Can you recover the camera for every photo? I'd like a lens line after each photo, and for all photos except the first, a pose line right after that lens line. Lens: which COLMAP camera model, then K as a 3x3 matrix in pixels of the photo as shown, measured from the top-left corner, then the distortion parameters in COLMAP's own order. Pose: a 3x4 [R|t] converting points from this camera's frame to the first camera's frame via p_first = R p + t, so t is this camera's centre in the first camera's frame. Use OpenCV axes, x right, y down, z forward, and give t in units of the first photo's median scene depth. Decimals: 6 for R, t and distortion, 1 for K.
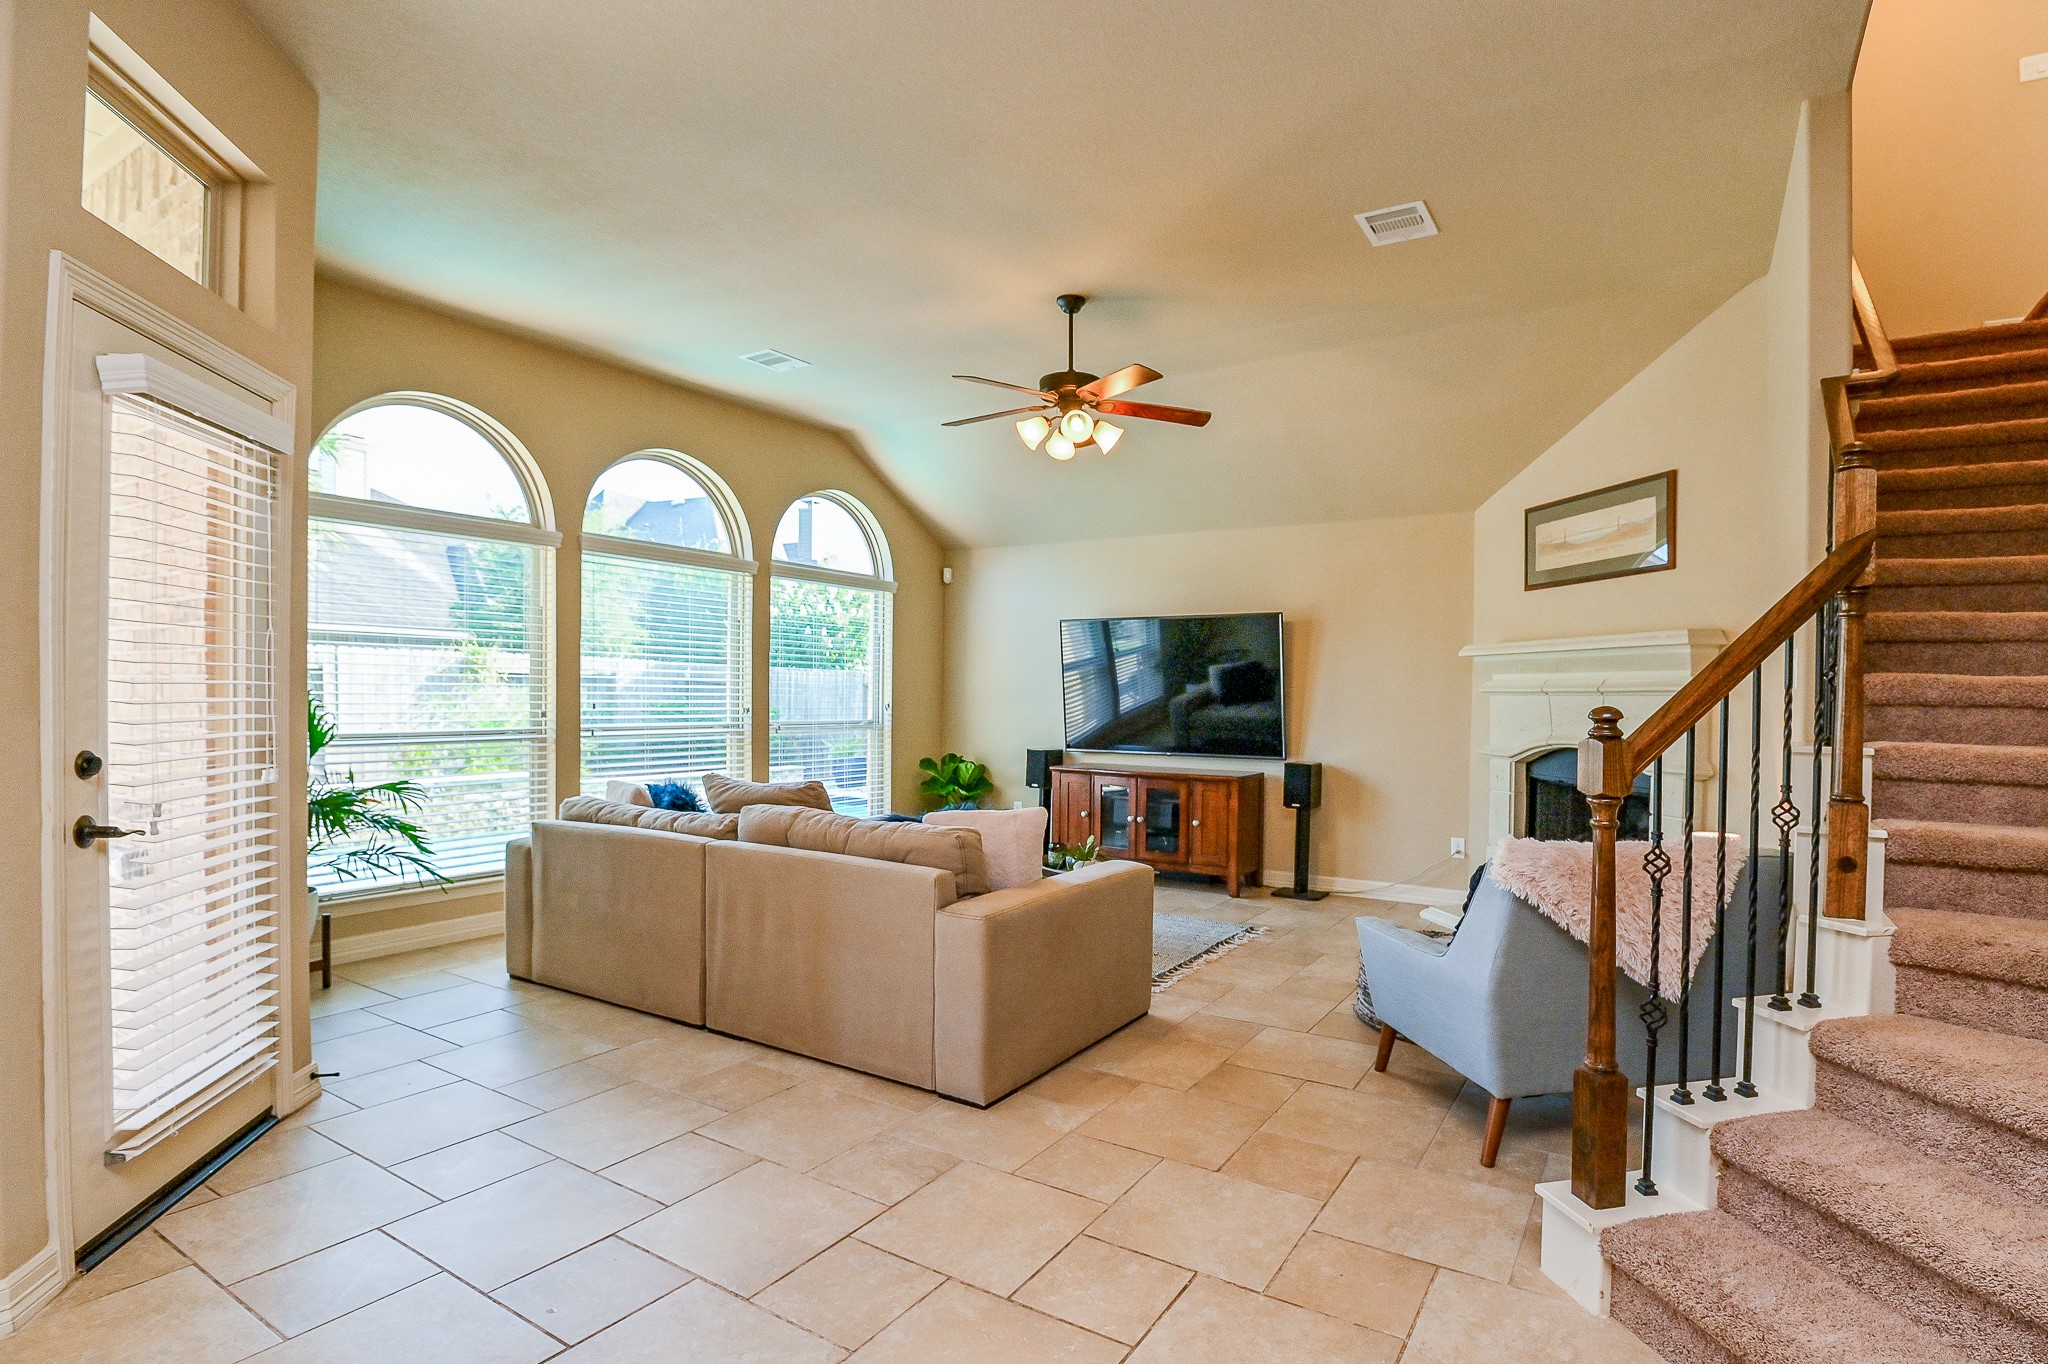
lens RADIAL K [[1007.2, 0, 1057.4], [0, 1007.2, 697.4], [0, 0, 1]] dist [-0.029175, -0.000472]
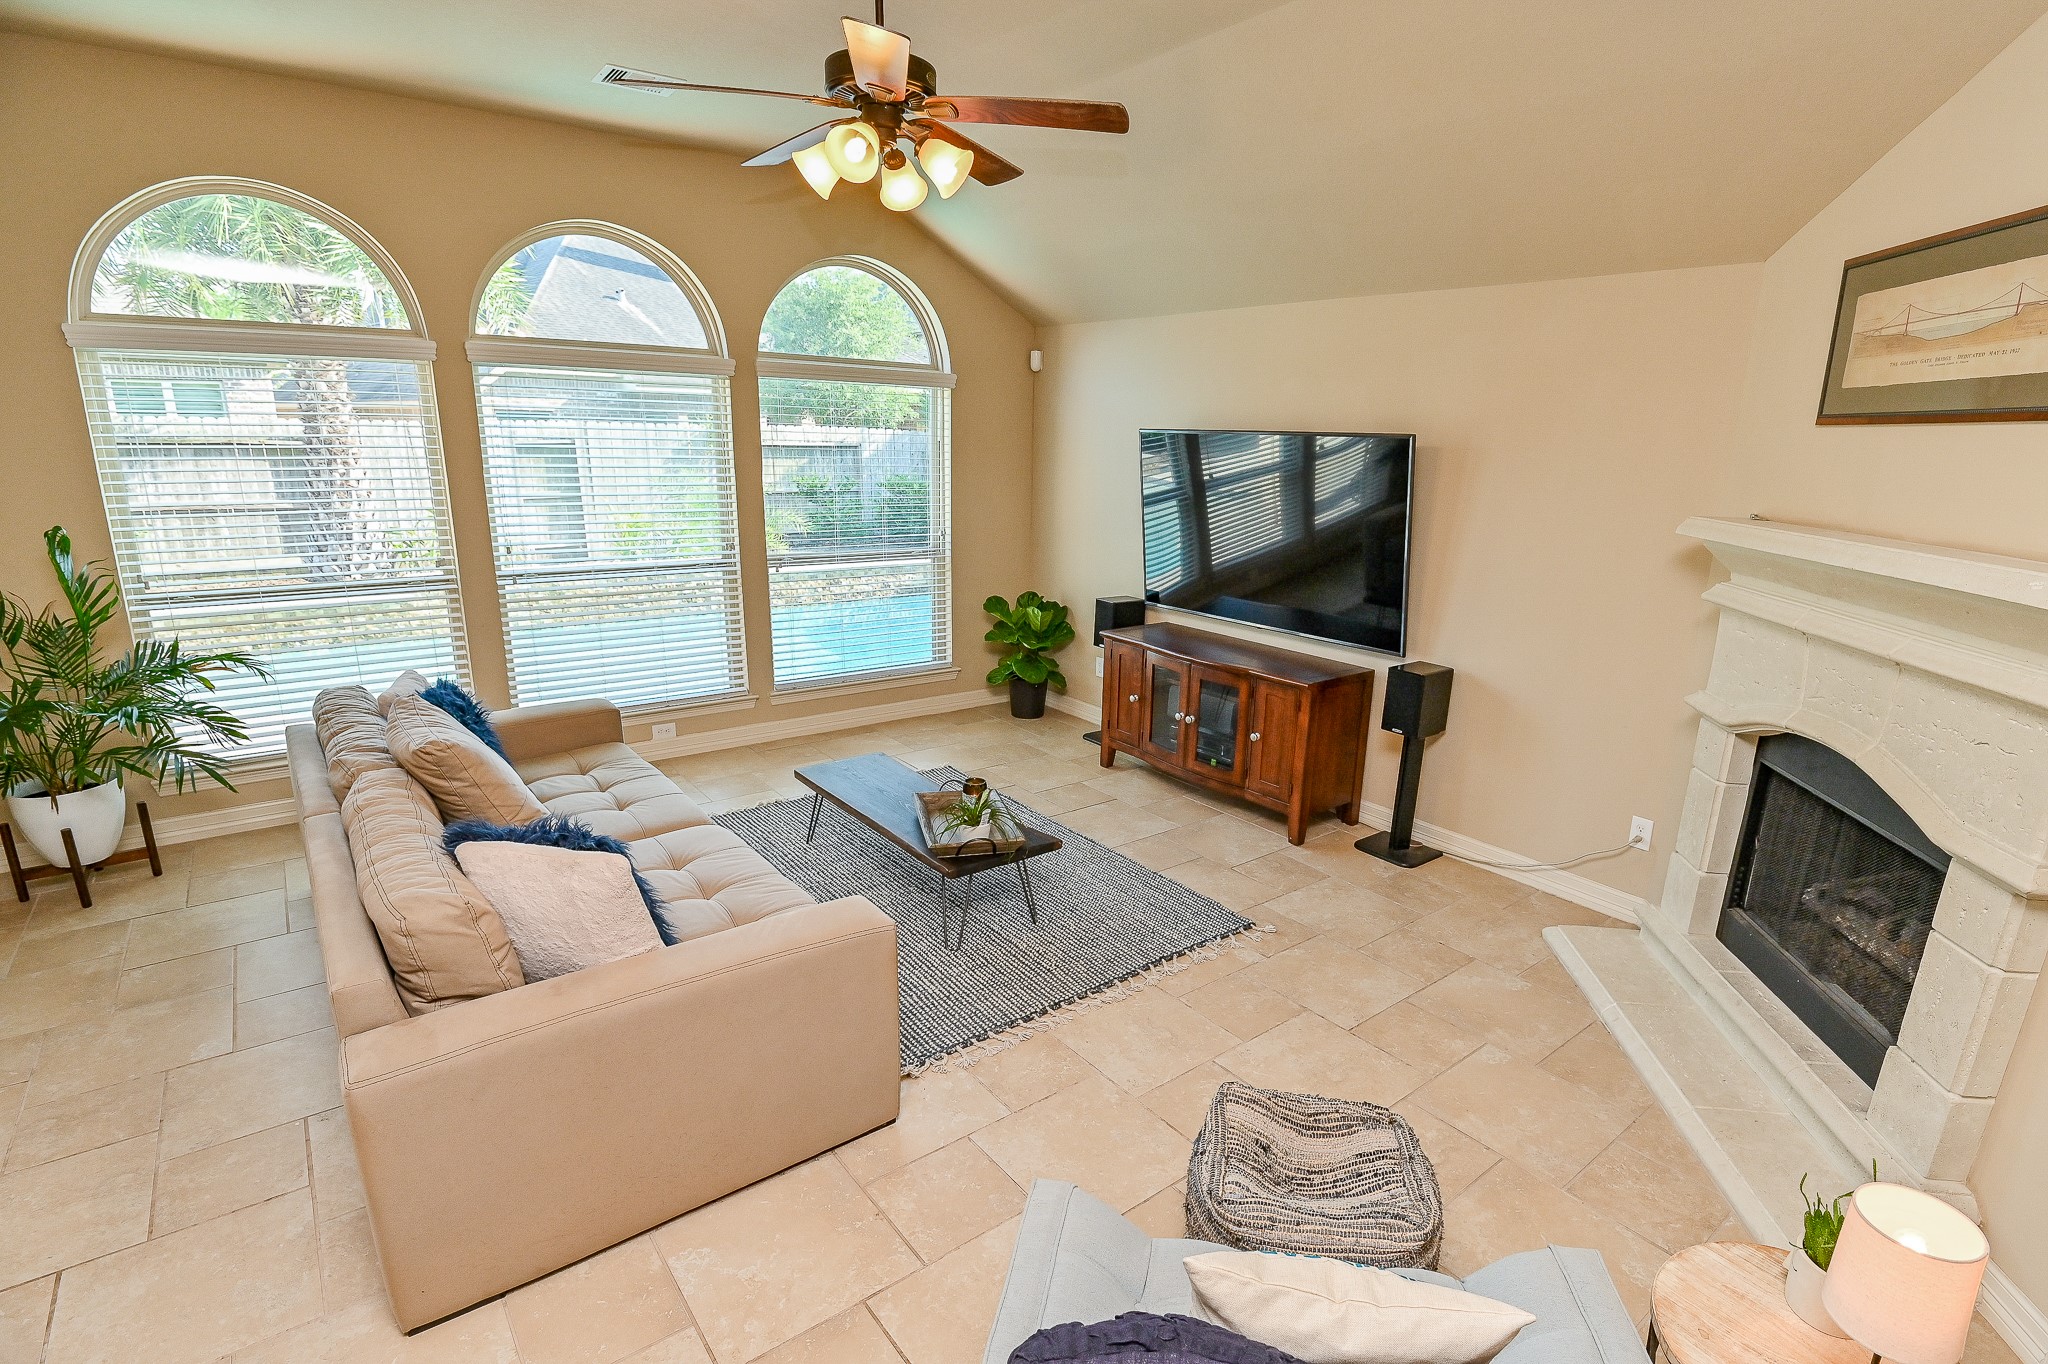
lens RADIAL K [[1007.2, 0, 1064.0], [0, 1007.2, 692.7], [0, 0, 1]] dist [-0.029175, -0.000472]
pose [[0.940958, 0.096354, -0.324522, 0.286096], [-0.015442, 0.969857, 0.243186, -0.093466], [0.338172, -0.223817, 0.914082, 0.363280]]
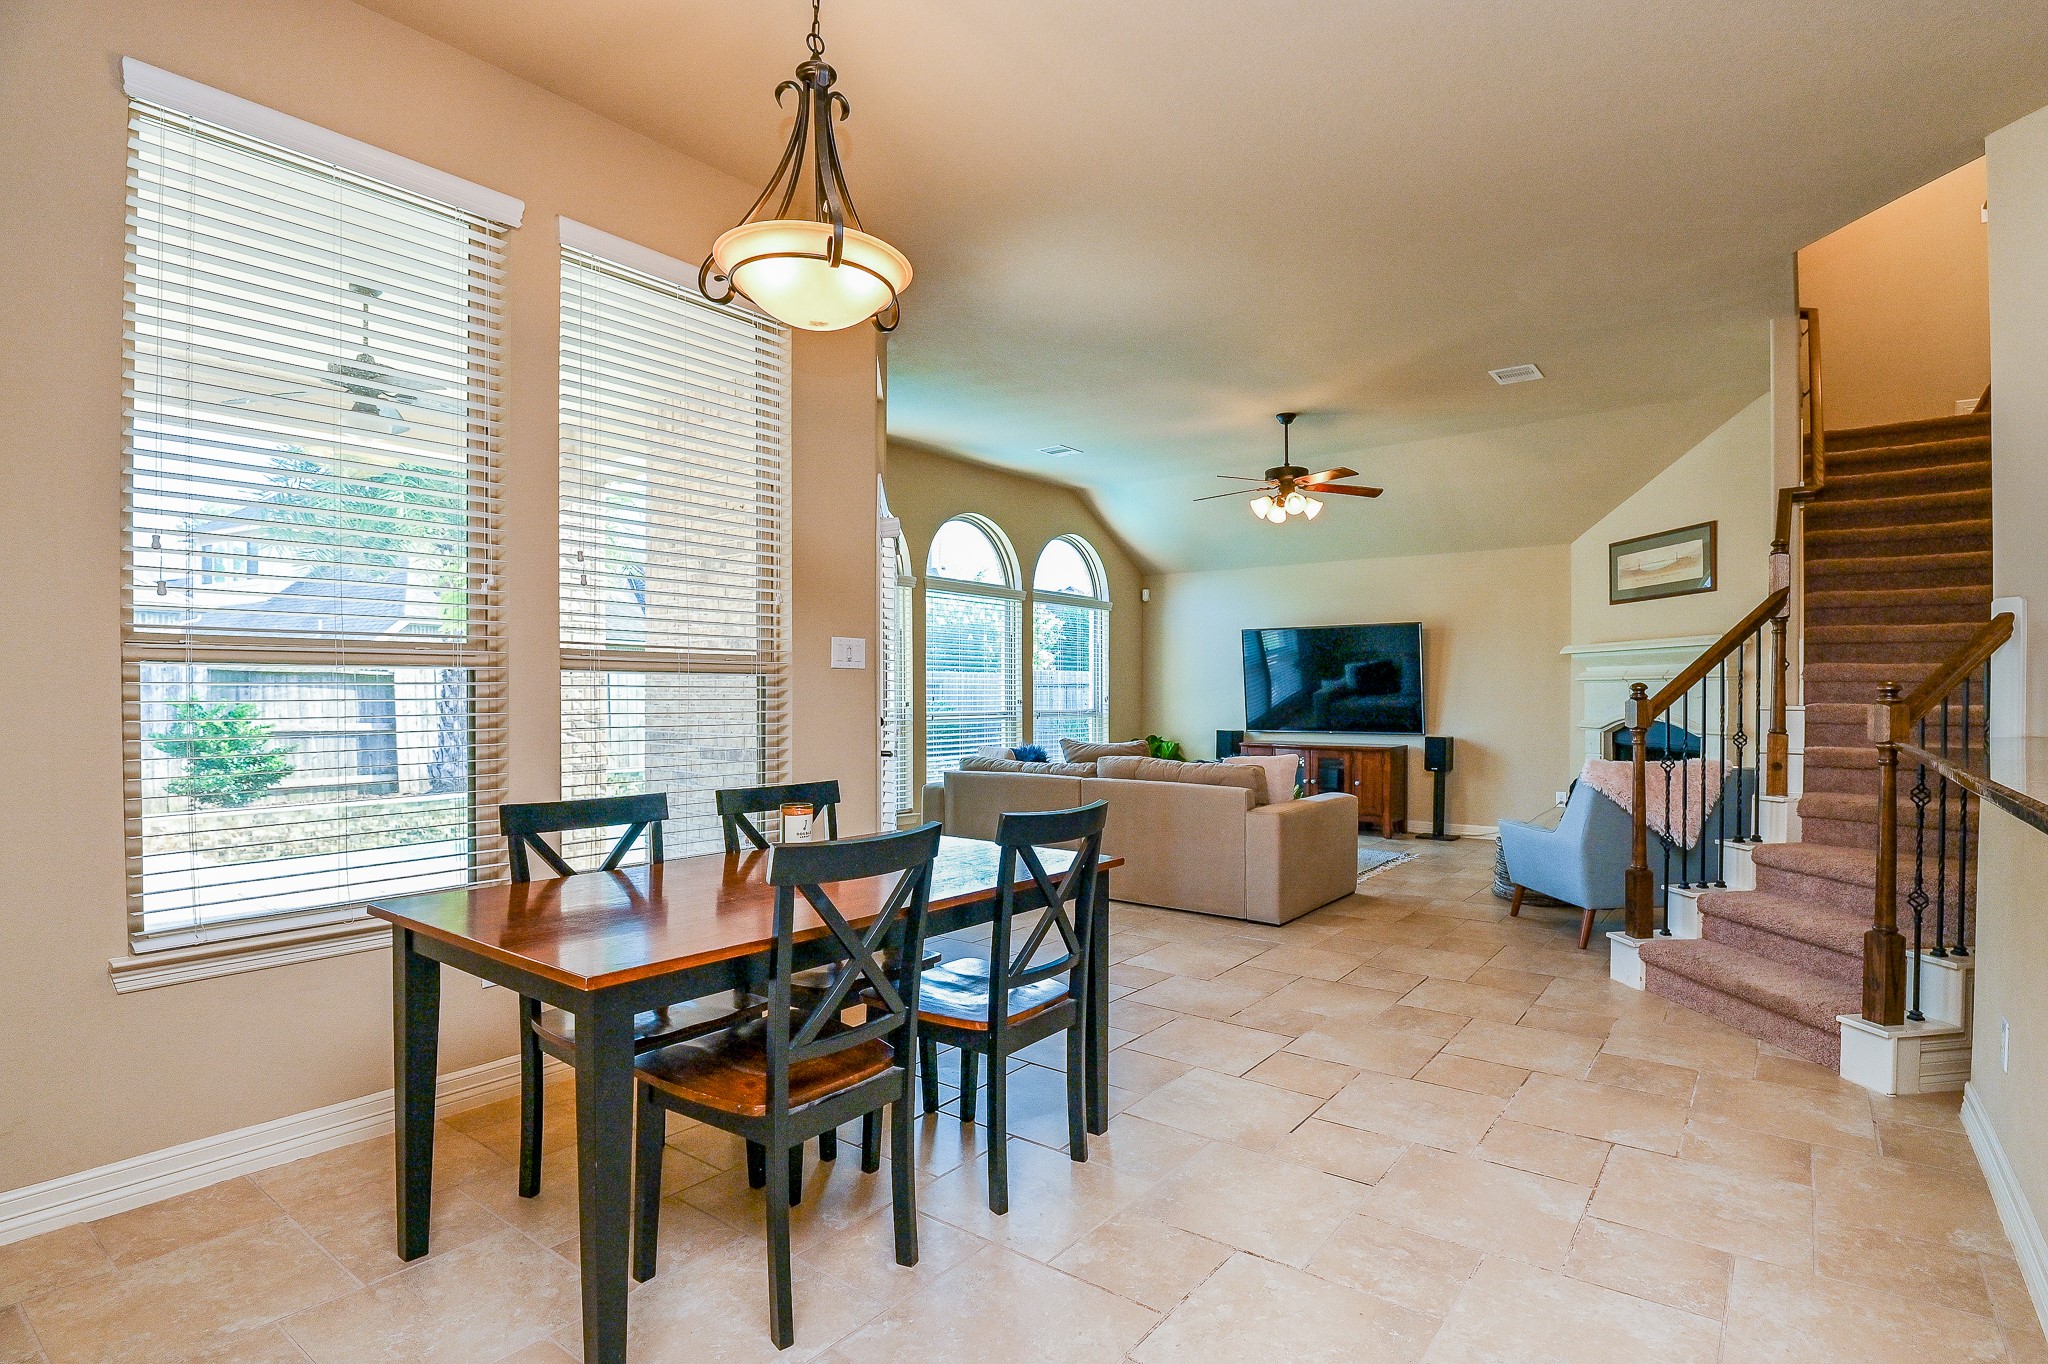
lens RADIAL K [[1007.2, 0, 1075.1], [0, 1007.2, 697.7], [0, 0, 1]] dist [-0.029175, -0.000472]
pose [[0.997447, -0.012897, -0.070238, -0.168007], [0.012936, 0.999916, 0.000098, 0.009999], [0.070231, -0.001007, 0.997530, -0.415369]]
